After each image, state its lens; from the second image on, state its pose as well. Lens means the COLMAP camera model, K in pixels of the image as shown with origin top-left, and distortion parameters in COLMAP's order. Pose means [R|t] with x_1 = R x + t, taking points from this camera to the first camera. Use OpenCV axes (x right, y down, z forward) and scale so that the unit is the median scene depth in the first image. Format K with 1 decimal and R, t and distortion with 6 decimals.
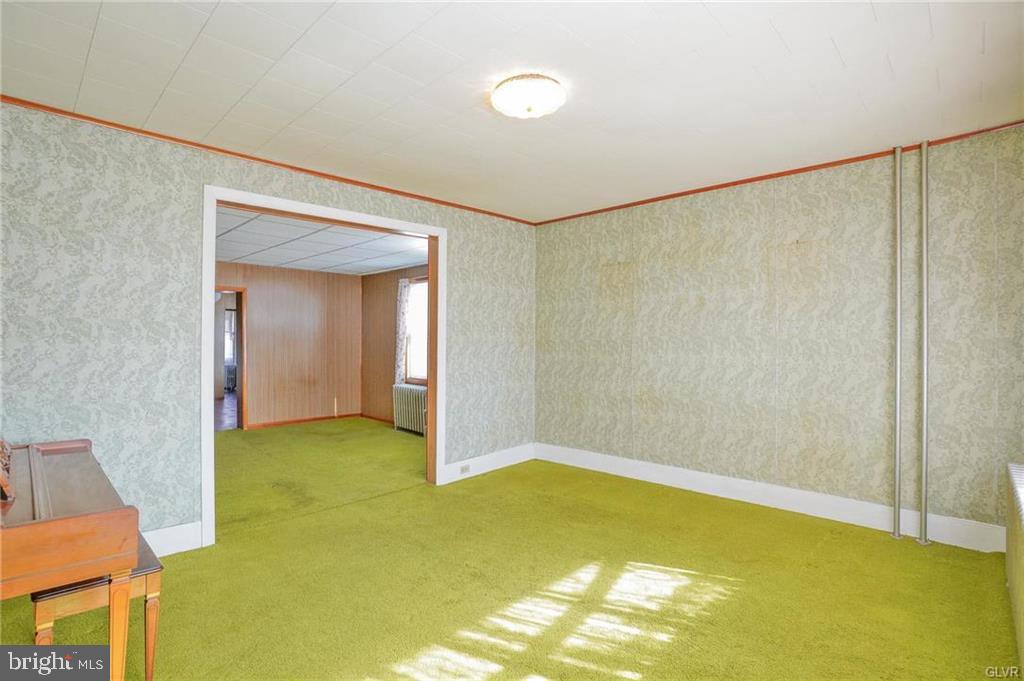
lens RADIAL K [[503.0, 0, 524.7], [0, 503.0, 341.0], [0, 0, 1]] dist [-0.119978, 0.074728]
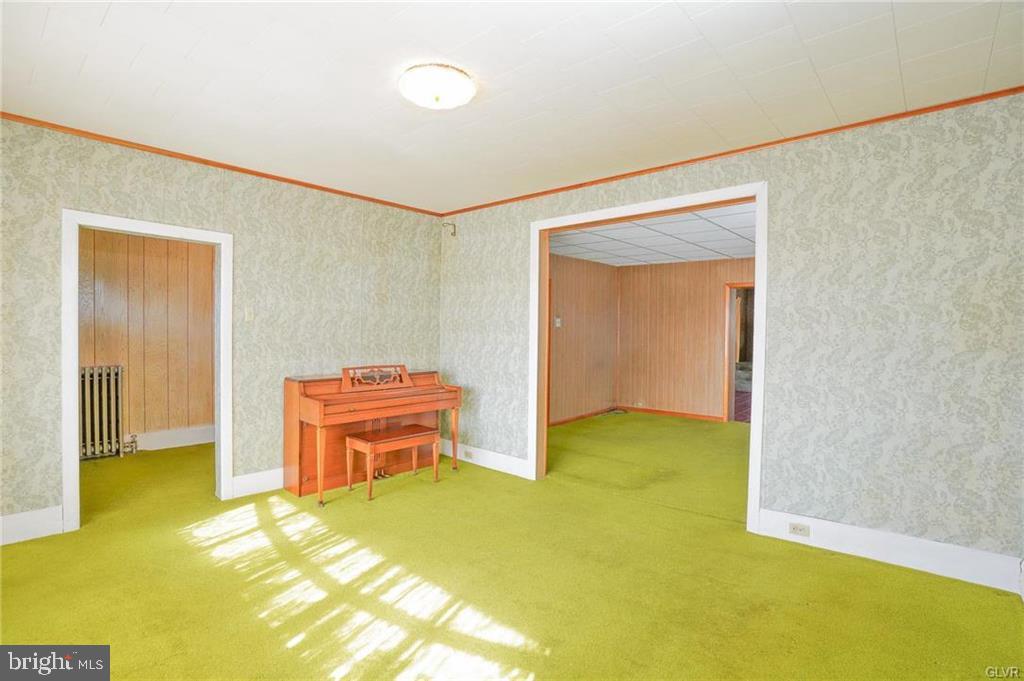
lens RADIAL K [[504.9, 0, 489.5], [0, 504.9, 335.8], [0, 0, 1]] dist [-0.004005, -0.000143]
pose [[0.004717, 0.024333, -0.999693, 0.990603], [-0.005913, 0.999687, 0.024305, -0.031819], [0.999971, 0.005796, 0.004859, 1.042239]]
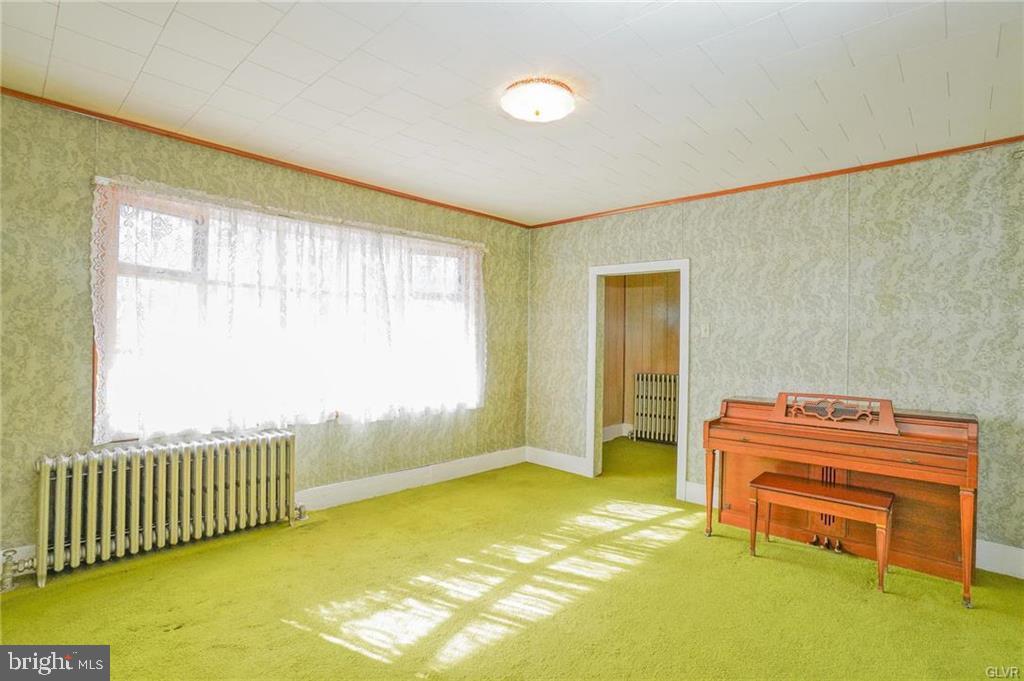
lens RADIAL K [[503.0, 0, 524.7], [0, 503.0, 341.0], [0, 0, 1]] dist [-0.119978, 0.074728]
pose [[-0.999674, -0.011369, -0.022849, 0.048265], [-0.010950, 0.999771, -0.018396, 0.011985], [0.023053, -0.018140, -0.999570, 1.877497]]
